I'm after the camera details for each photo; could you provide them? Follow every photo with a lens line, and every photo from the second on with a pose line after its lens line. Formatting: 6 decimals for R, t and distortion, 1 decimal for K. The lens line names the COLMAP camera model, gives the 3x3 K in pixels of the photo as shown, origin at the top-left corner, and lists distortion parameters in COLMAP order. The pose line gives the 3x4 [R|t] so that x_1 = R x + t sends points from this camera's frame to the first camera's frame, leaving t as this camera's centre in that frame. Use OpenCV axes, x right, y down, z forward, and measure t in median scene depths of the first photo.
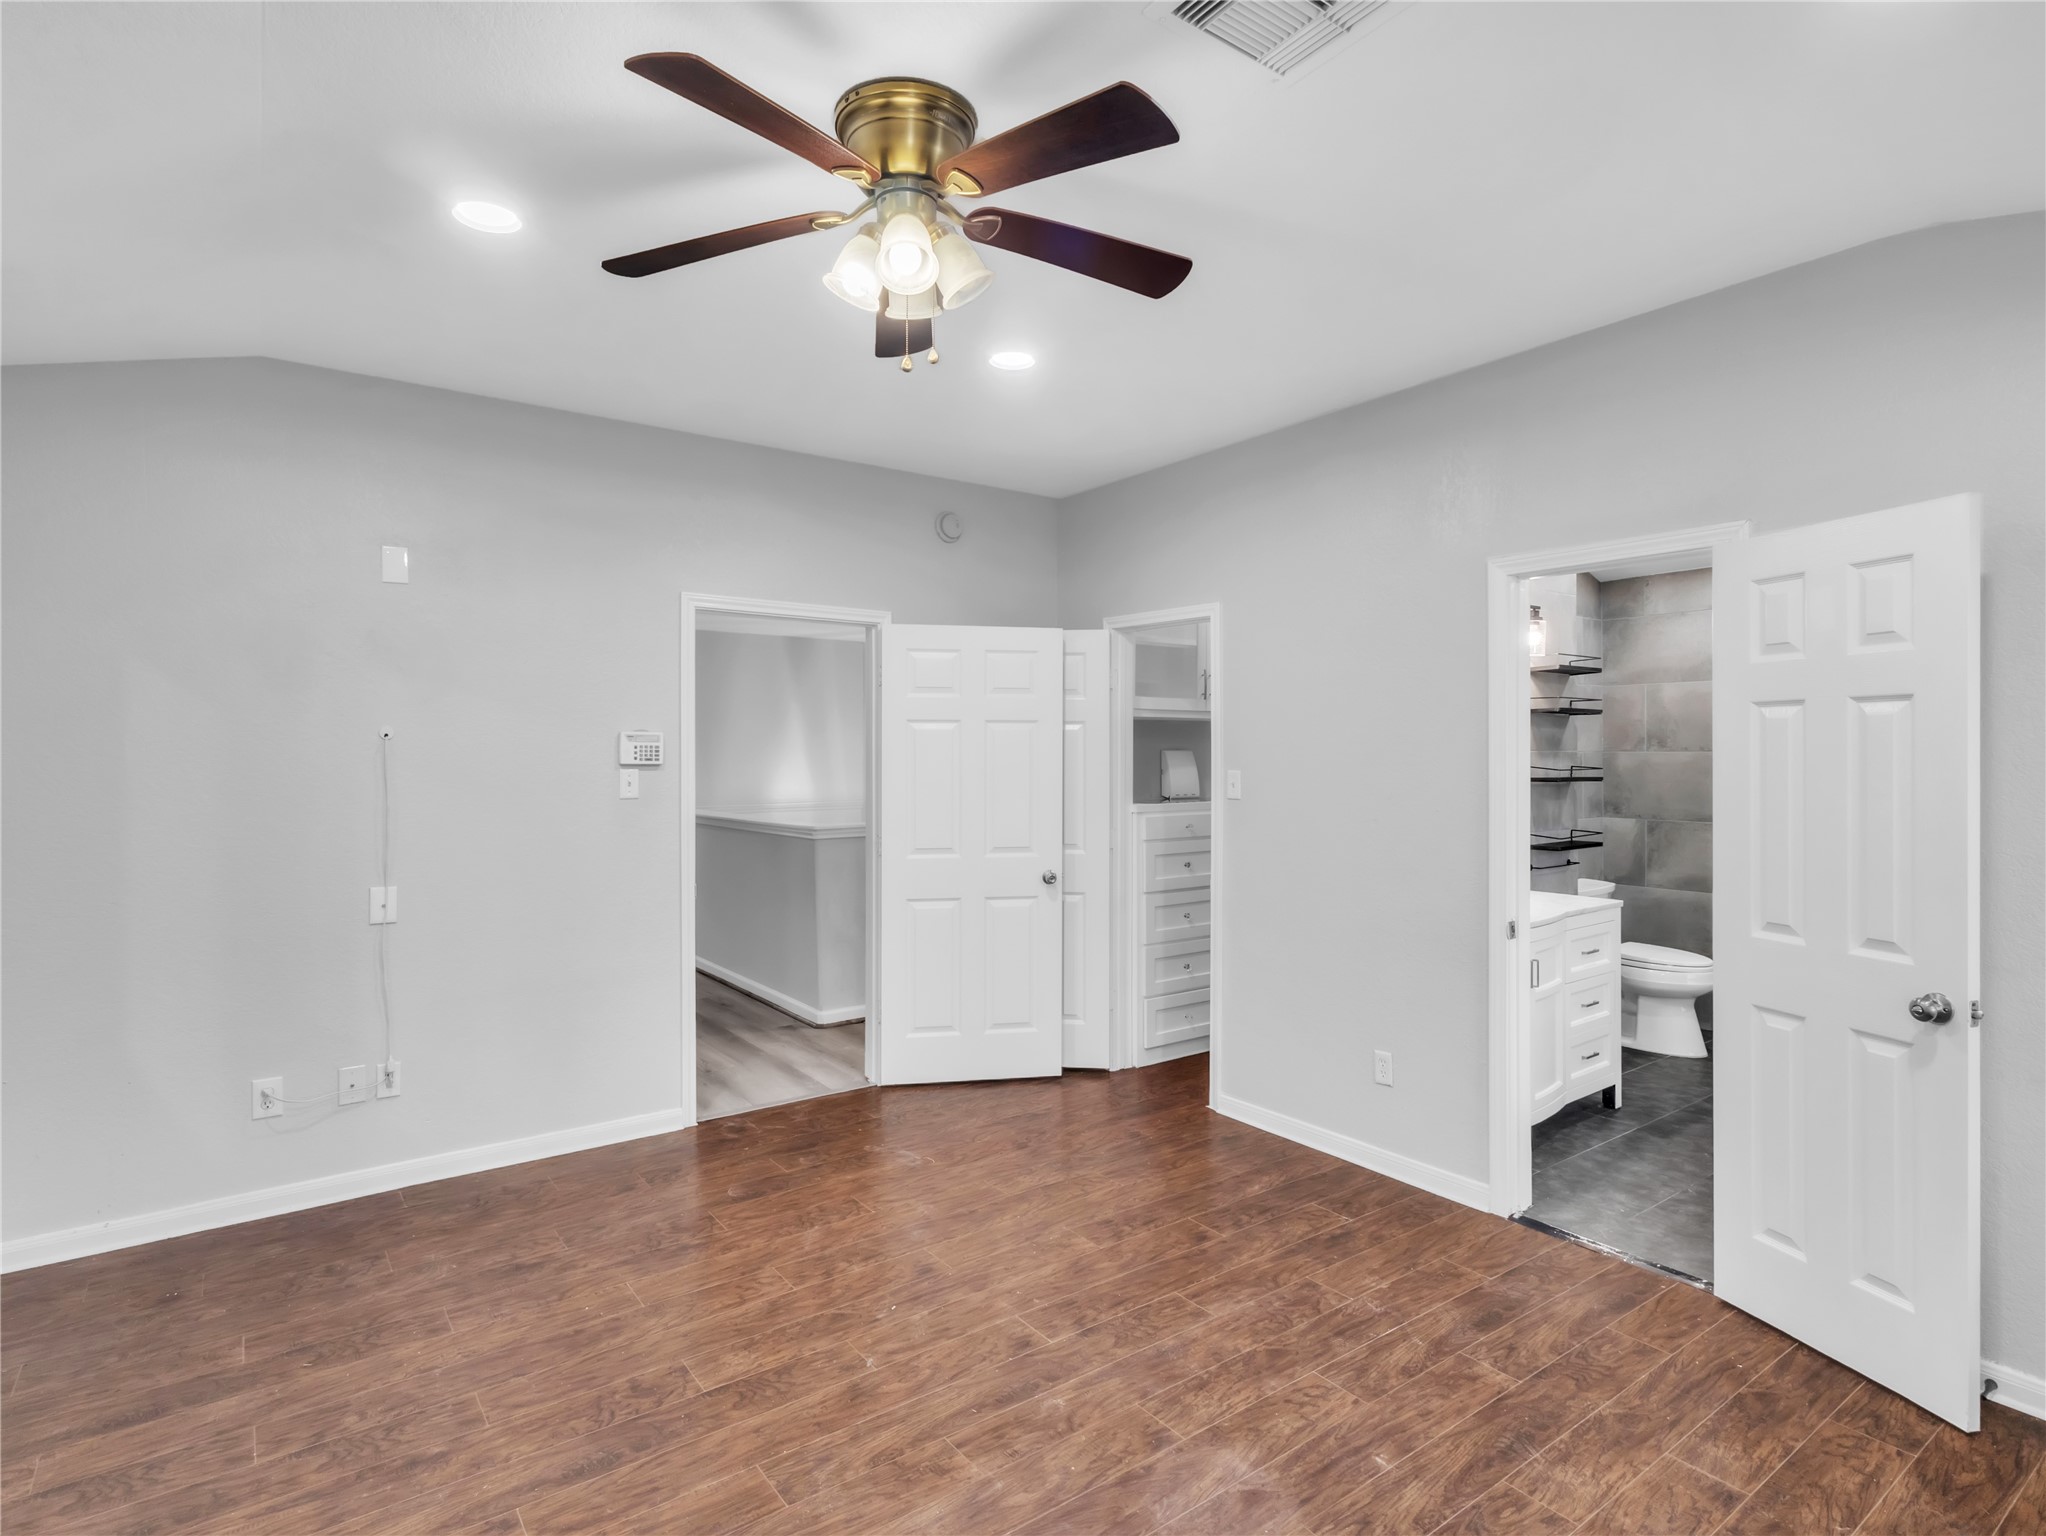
lens RADIAL K [[1063.0, 0, 1031.6], [0, 1063.0, 761.4], [0, 0, 1]] dist [-0.000937, 0.000082]
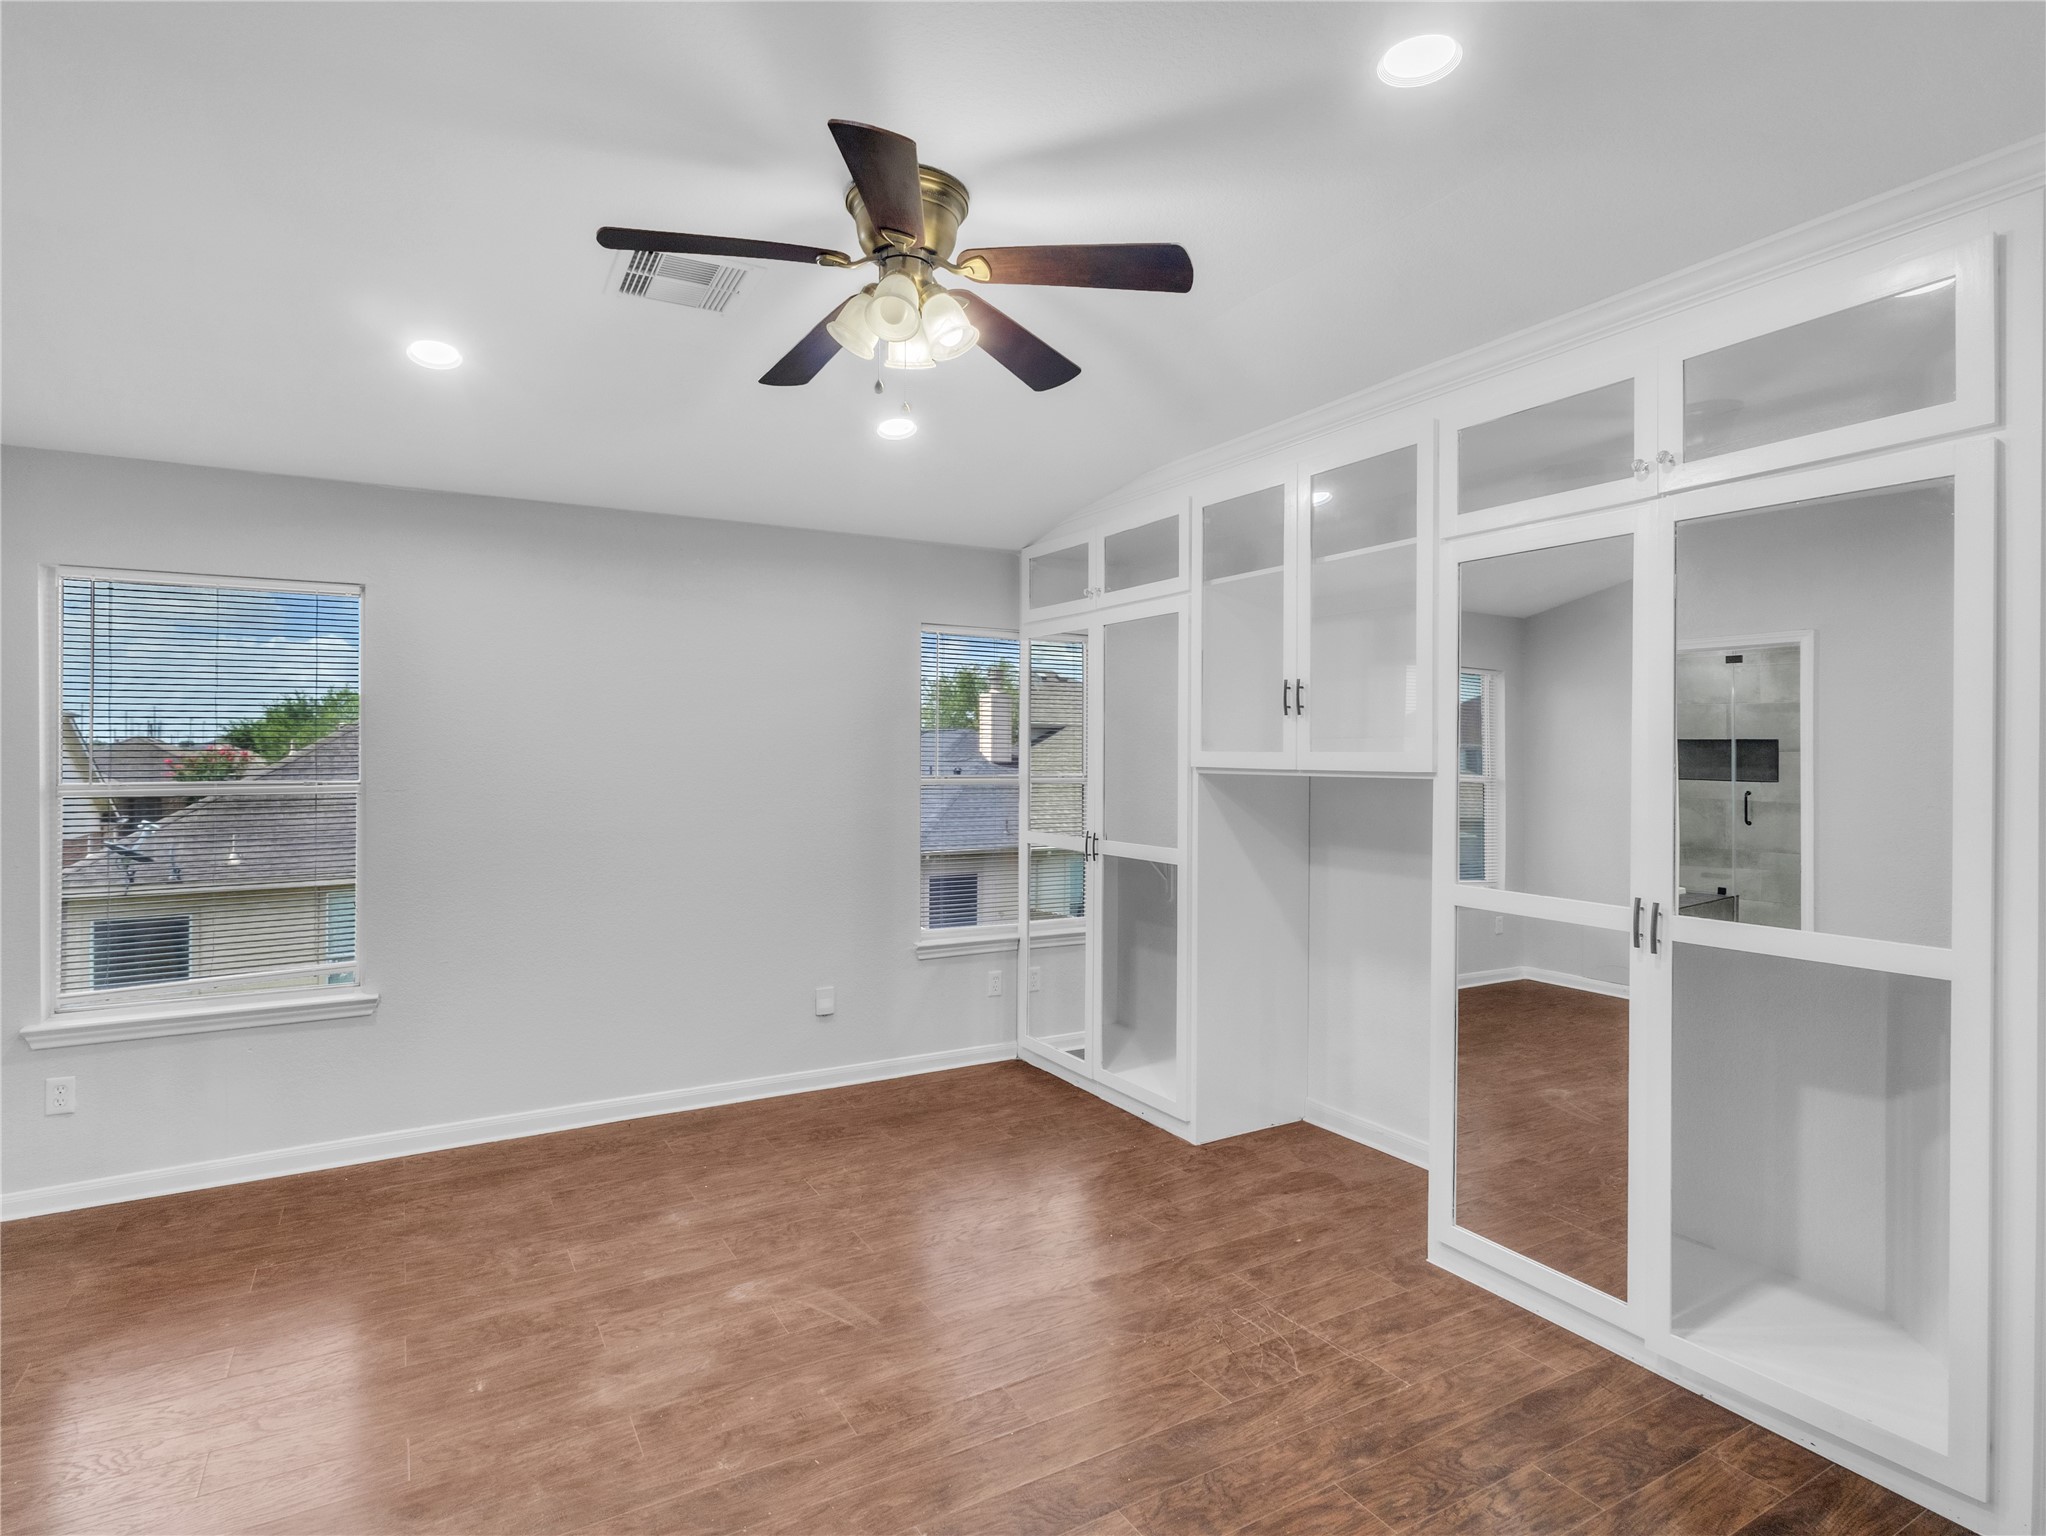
lens RADIAL K [[1063.0, 0, 1017.1], [0, 1063.0, 761.2], [0, 0, 1]] dist [-0.000937, 0.000082]
pose [[-0.993545, -0.007117, 0.113215, -0.333543], [-0.005434, 0.999870, 0.015163, -0.016464], [-0.113309, 0.014450, -0.993455, 1.922966]]
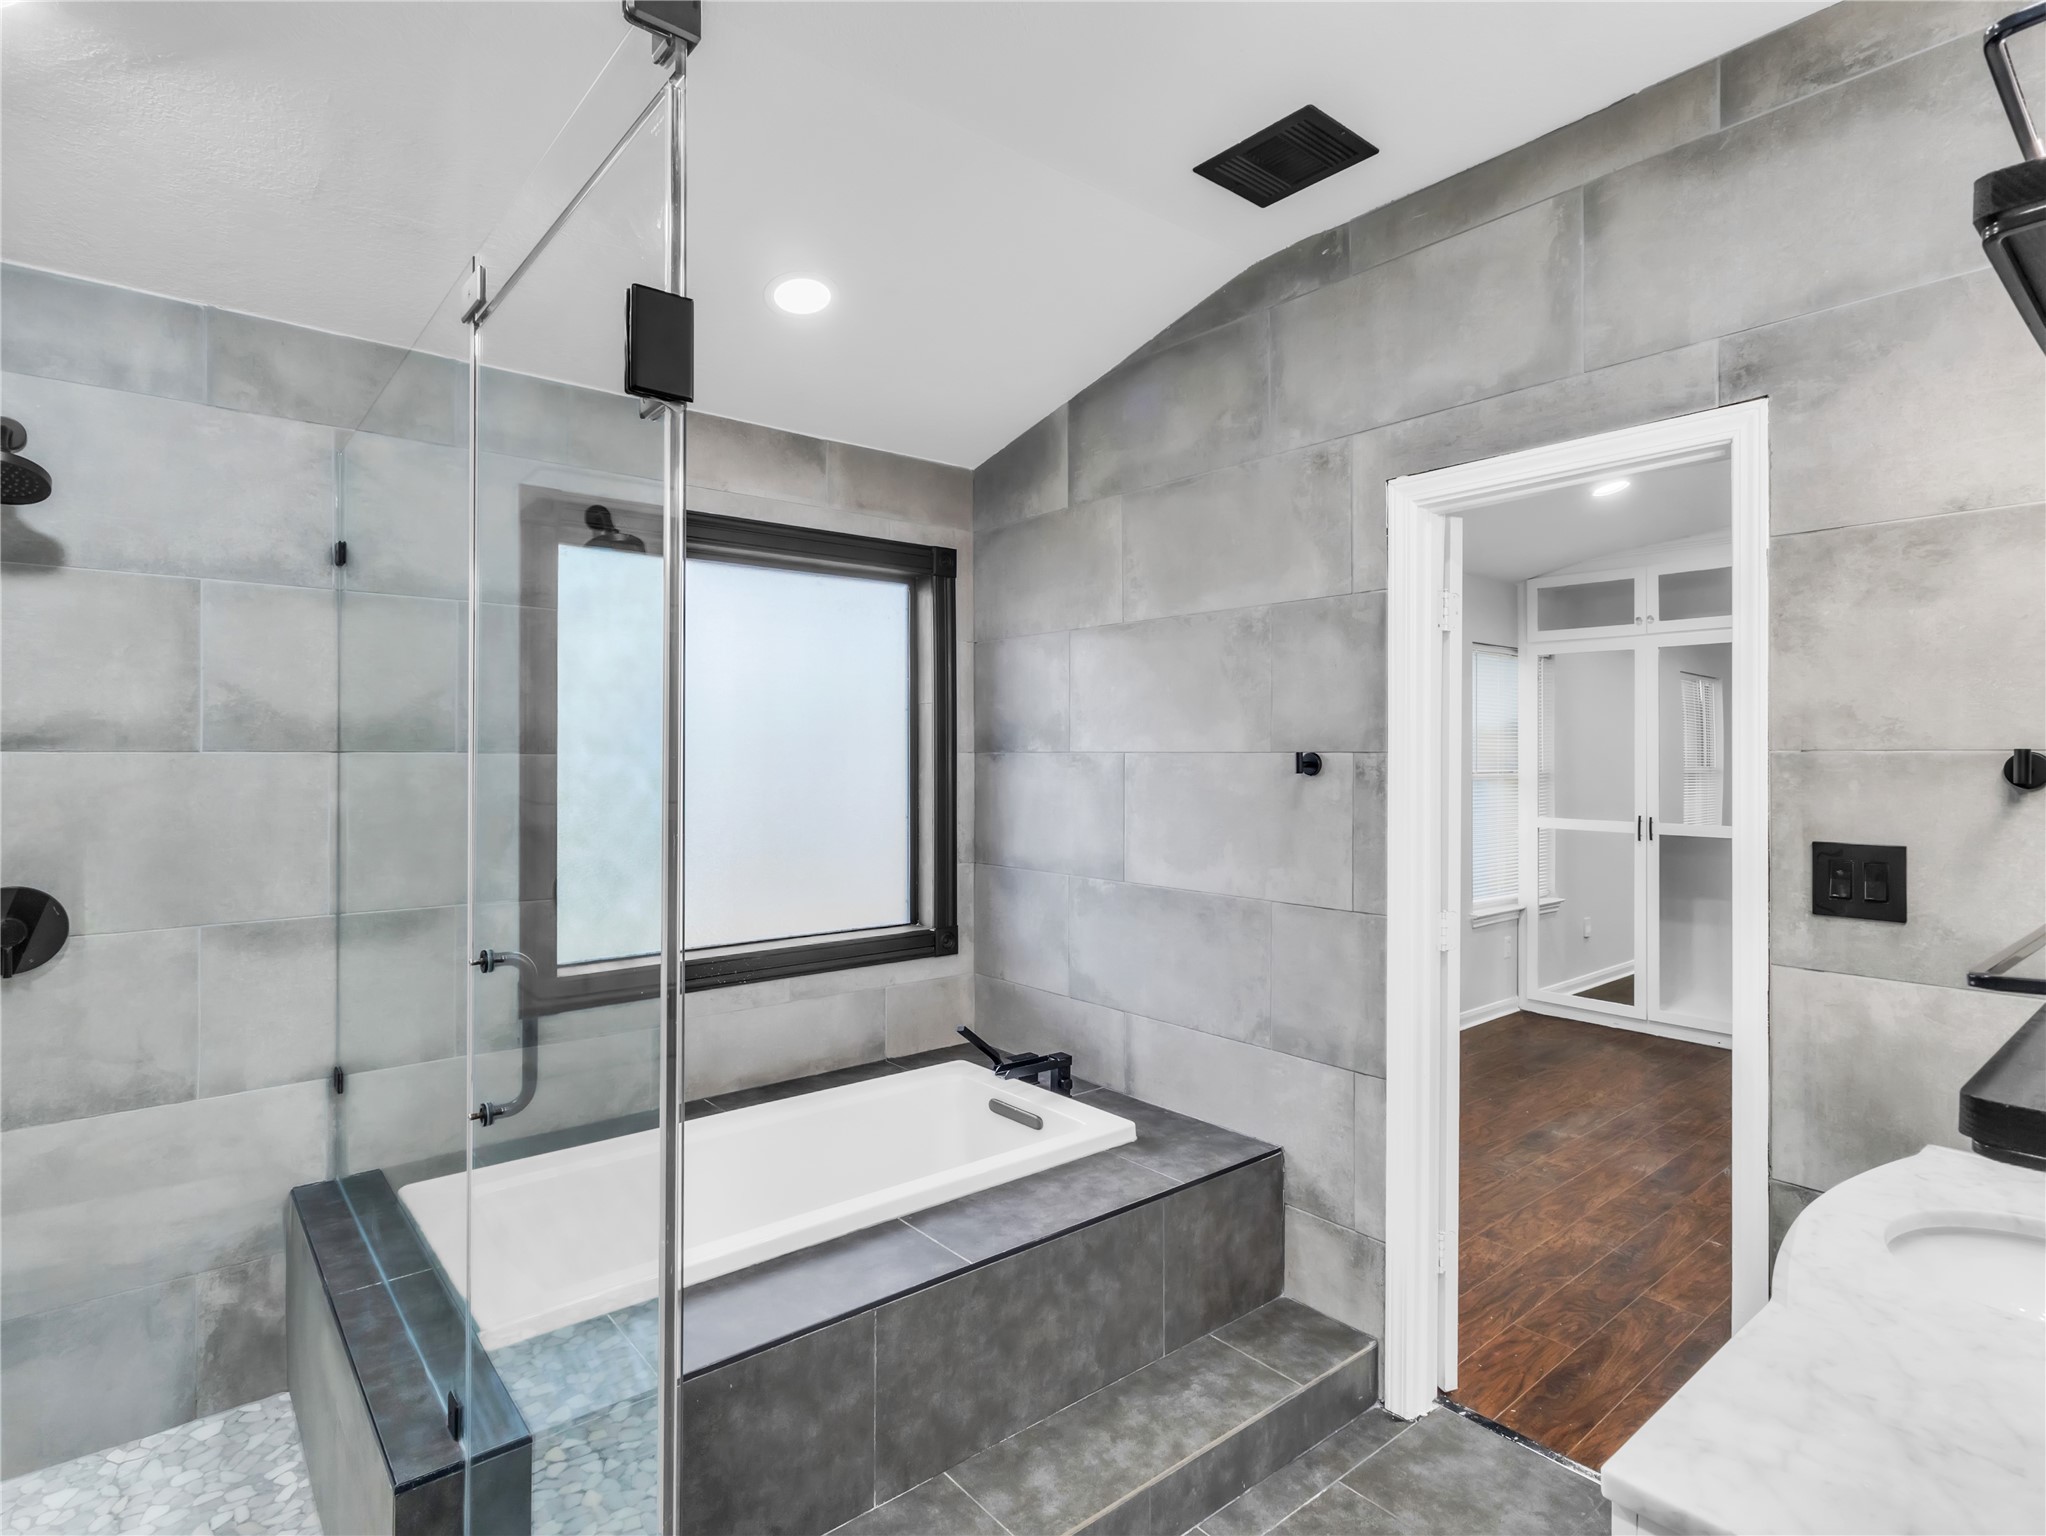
lens RADIAL K [[1063.0, 0, 1016.4], [0, 1063.0, 755.6], [0, 0, 1]] dist [-0.000937, 0.000082]
pose [[-0.998656, 0.000114, -0.051832, 1.292172], [-0.000816, 0.999839, 0.017928, -0.035557], [0.051826, 0.017947, -0.998495, 2.268085]]
